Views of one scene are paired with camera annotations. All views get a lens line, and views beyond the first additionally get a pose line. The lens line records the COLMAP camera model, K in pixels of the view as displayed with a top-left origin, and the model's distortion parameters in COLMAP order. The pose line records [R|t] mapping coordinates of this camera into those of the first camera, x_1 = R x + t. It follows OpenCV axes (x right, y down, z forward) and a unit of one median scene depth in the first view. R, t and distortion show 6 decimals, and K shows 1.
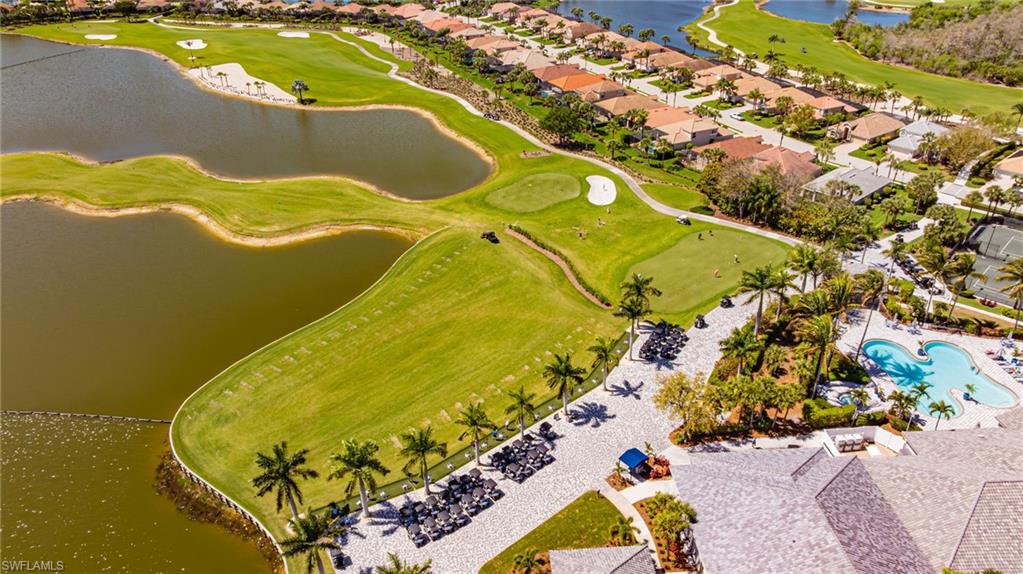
lens RADIAL K [[718.2, 0, 510.7], [0, 718.2, 288.8], [0, 0, 1]] dist [-0.039308, 0.032072]
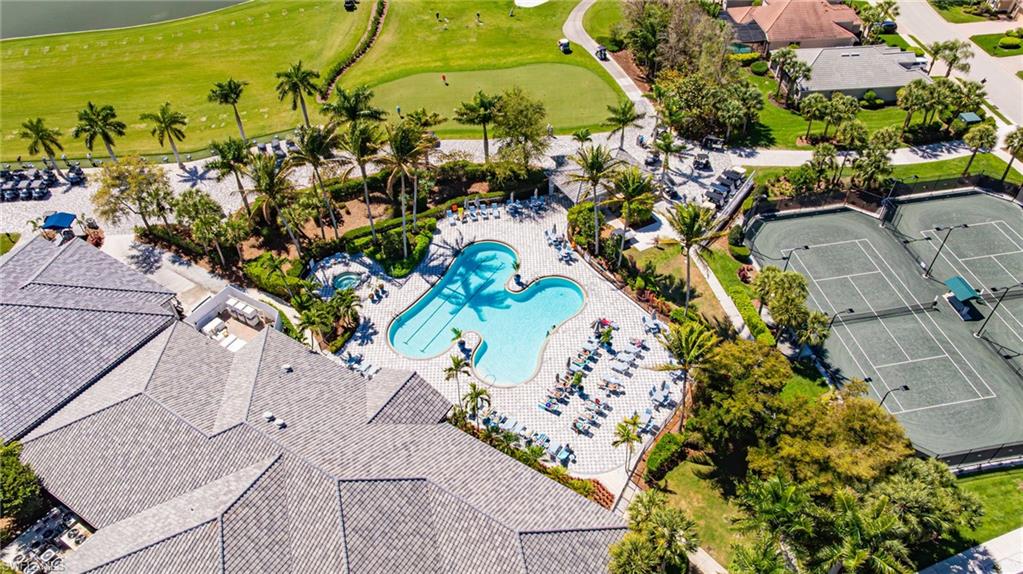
lens RADIAL K [[718.2, 0, 509.9], [0, 718.2, 288.1], [0, 0, 1]] dist [-0.039308, 0.032072]
pose [[0.809848, 0.409608, -0.419962, 0.442156], [-0.288736, 0.901474, 0.322454, -0.065277], [0.510664, -0.139880, 0.848325, 0.200110]]
